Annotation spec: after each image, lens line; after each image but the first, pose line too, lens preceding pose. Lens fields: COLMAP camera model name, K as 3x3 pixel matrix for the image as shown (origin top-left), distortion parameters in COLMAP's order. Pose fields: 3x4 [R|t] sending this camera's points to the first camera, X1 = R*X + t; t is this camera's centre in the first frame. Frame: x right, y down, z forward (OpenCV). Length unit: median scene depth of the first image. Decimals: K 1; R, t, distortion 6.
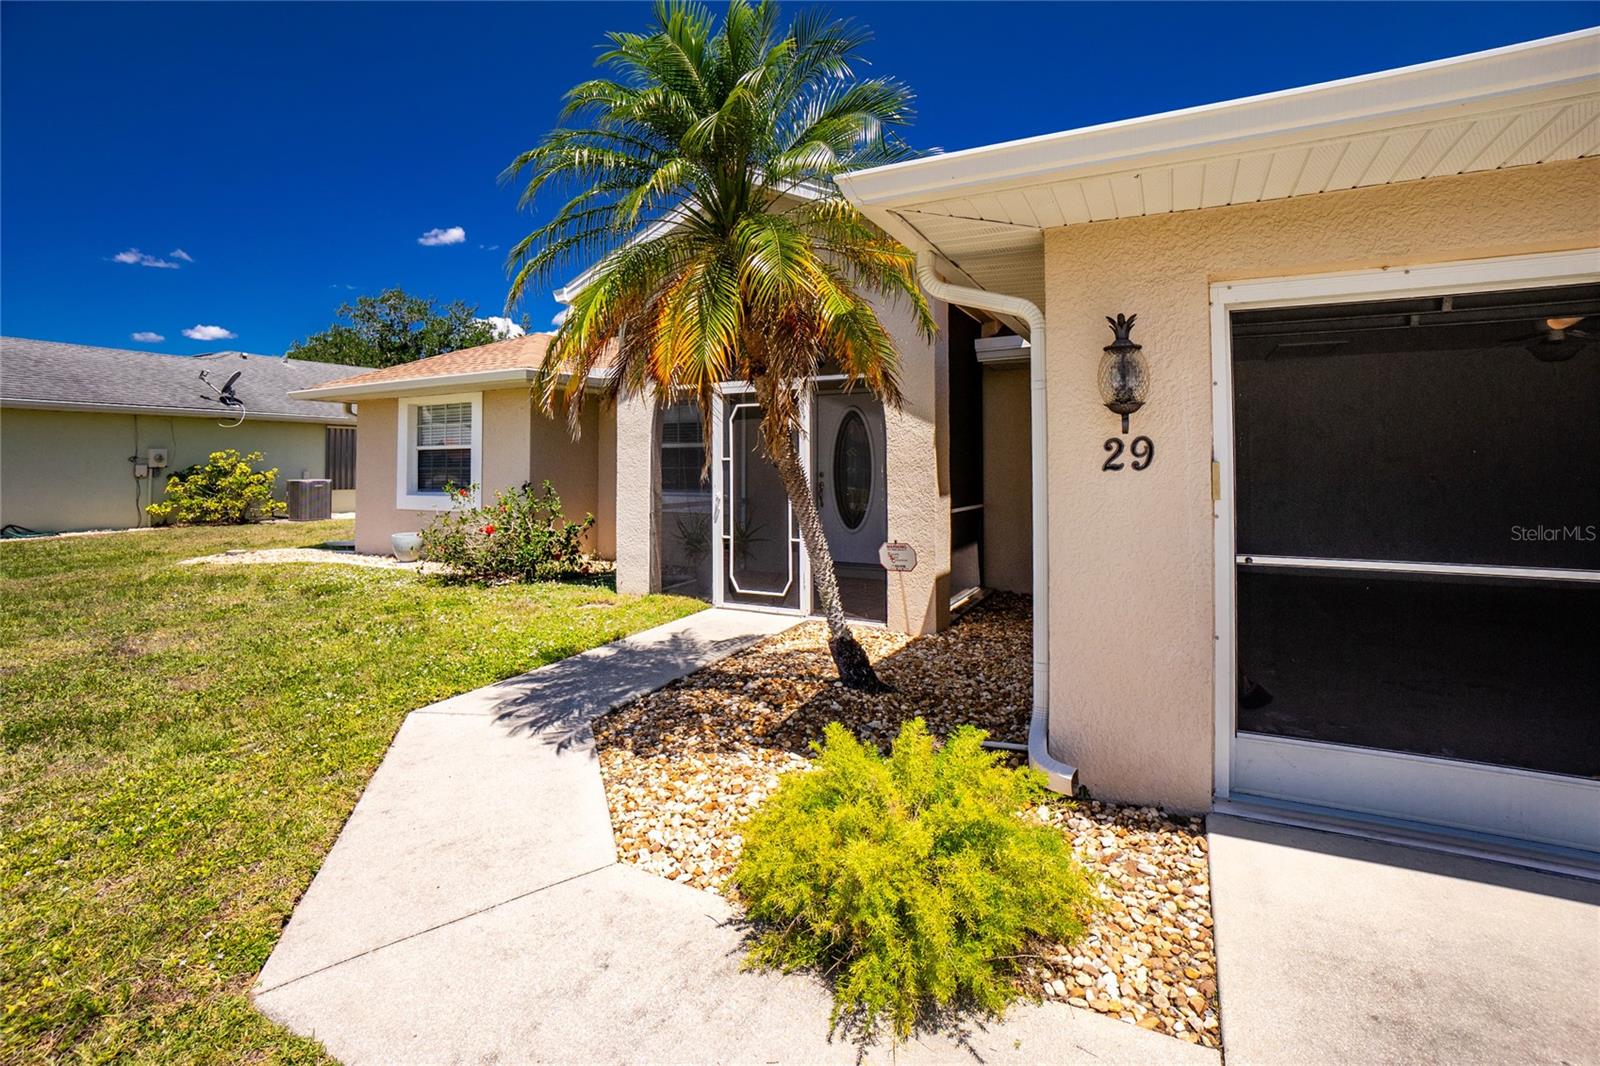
lens RADIAL K [[739.2, 0, 801.1], [0, 739.2, 457.2], [0, 0, 1]] dist [-0.002161, -0.000165]
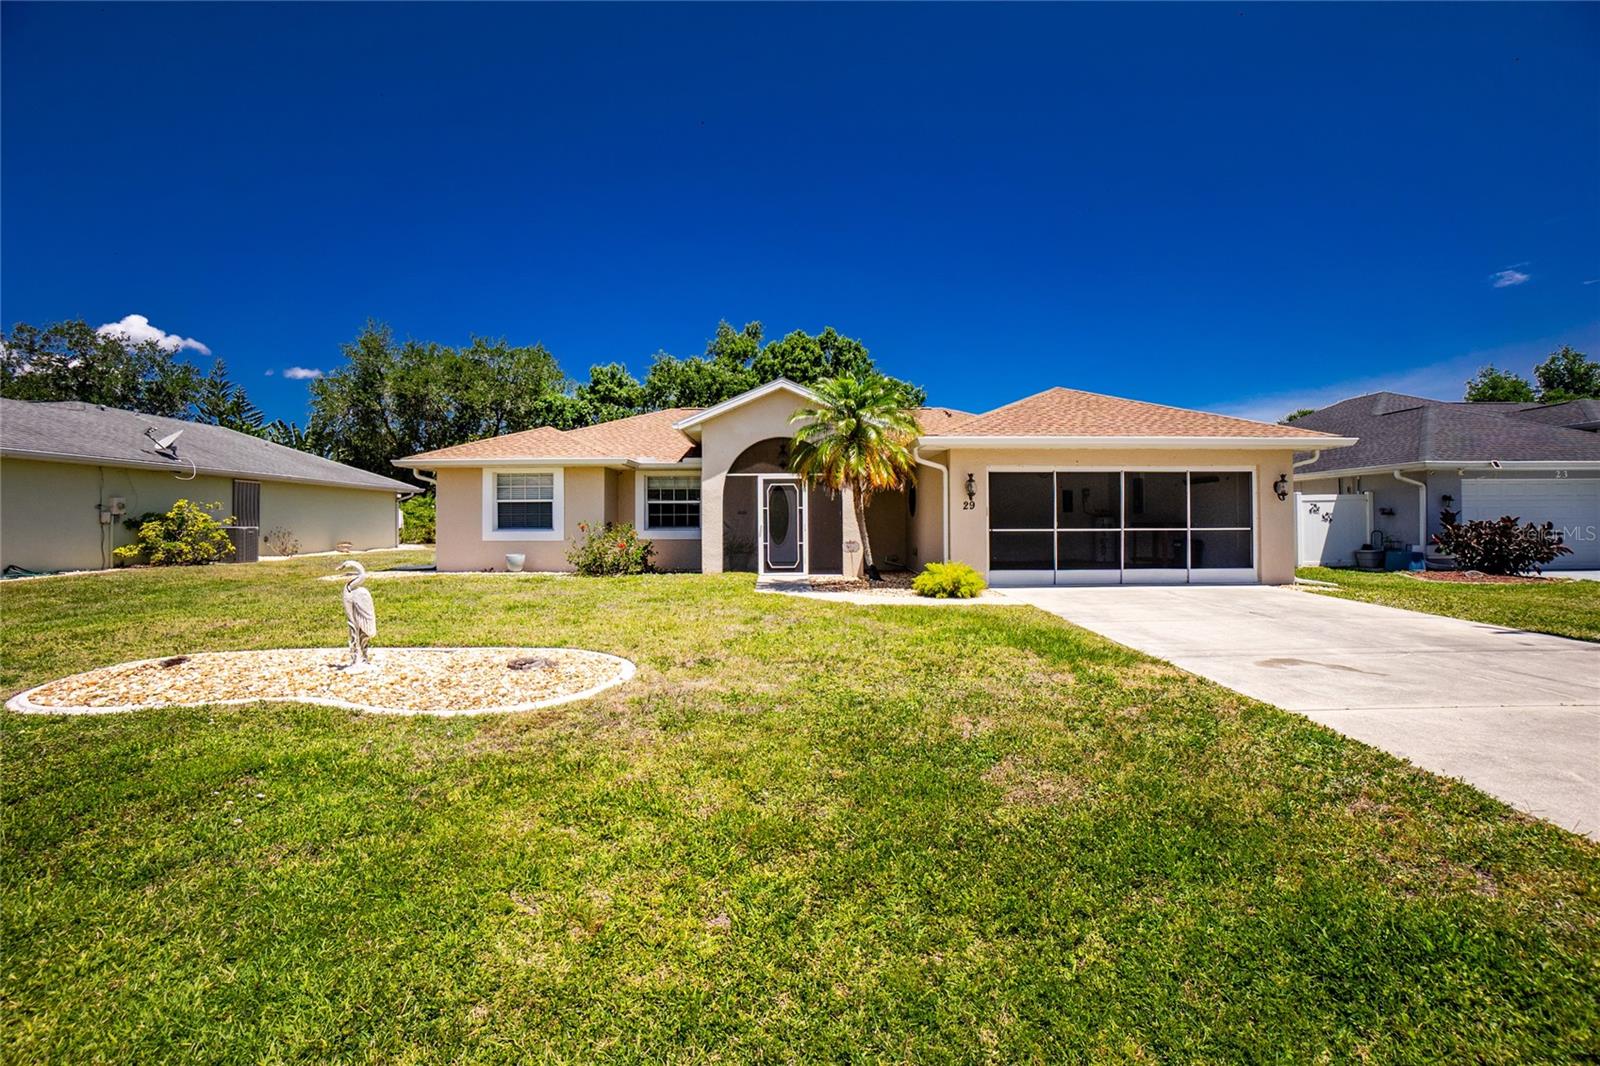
lens RADIAL K [[713.7, 0, 802.3], [0, 713.7, 510.8], [0, 0, 1]] dist [-0.001768, -0.000090]
pose [[0.875770, 0.007071, 0.482676, -0.679940], [-0.004063, 0.999965, -0.007278, 0.016648], [-0.482711, 0.004413, 0.875769, -0.604470]]
